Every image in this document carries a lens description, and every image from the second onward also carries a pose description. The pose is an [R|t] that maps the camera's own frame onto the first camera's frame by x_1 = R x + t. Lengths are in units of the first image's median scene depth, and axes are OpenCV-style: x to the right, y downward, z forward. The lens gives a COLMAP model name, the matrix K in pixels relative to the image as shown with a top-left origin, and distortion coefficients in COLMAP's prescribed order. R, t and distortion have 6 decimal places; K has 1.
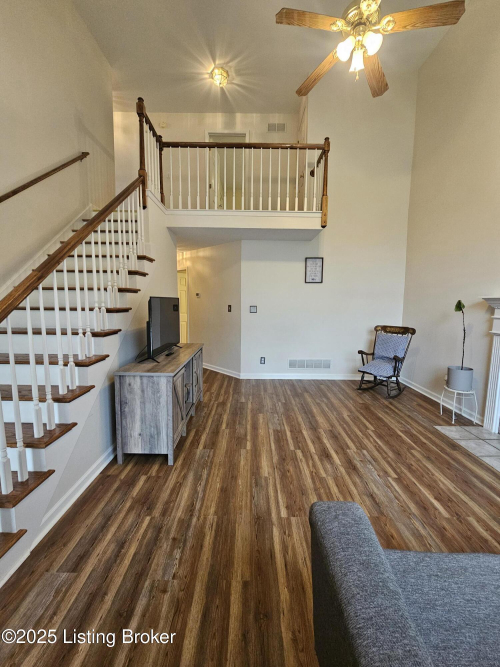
lens RADIAL K [[273.3, 0, 250.0], [0, 273.3, 333.5], [0, 0, 1]] dist [-0.001197, 0.000042]
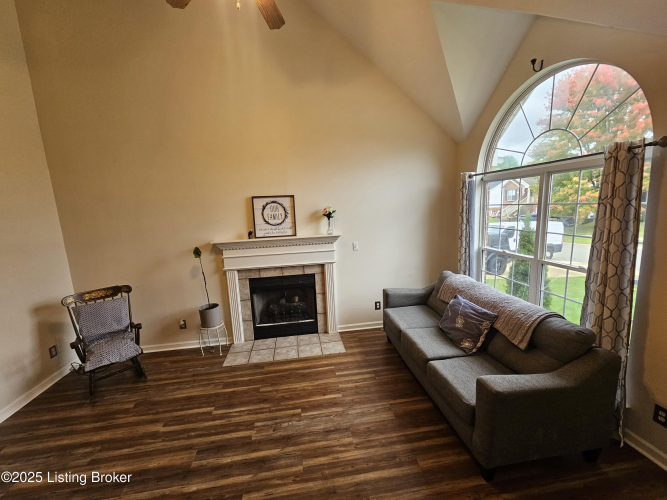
lens RADIAL K [[273.3, 0, 333.9], [0, 273.3, 252.0], [0, 0, 1]] dist [-0.001197, 0.000042]
pose [[-0.142117, -0.167546, 0.975567, -0.355900], [0.159067, 0.968896, 0.189573, -0.226357], [-0.976985, 0.182122, -0.111045, 0.618510]]
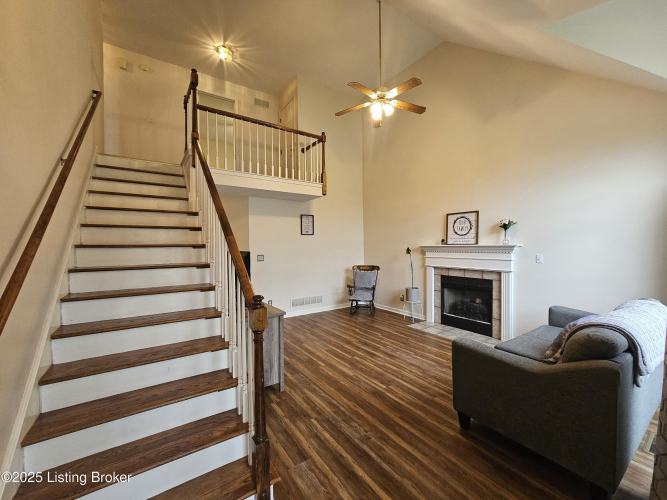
lens RADIAL K [[273.3, 0, 333.9], [0, 273.3, 252.0], [0, 0, 1]] dist [-0.001197, 0.000042]
pose [[0.826412, -0.031294, 0.562195, -0.572526], [0.084847, 0.993975, -0.069394, -0.016349], [-0.556636, 0.105048, 0.824088, -0.130983]]
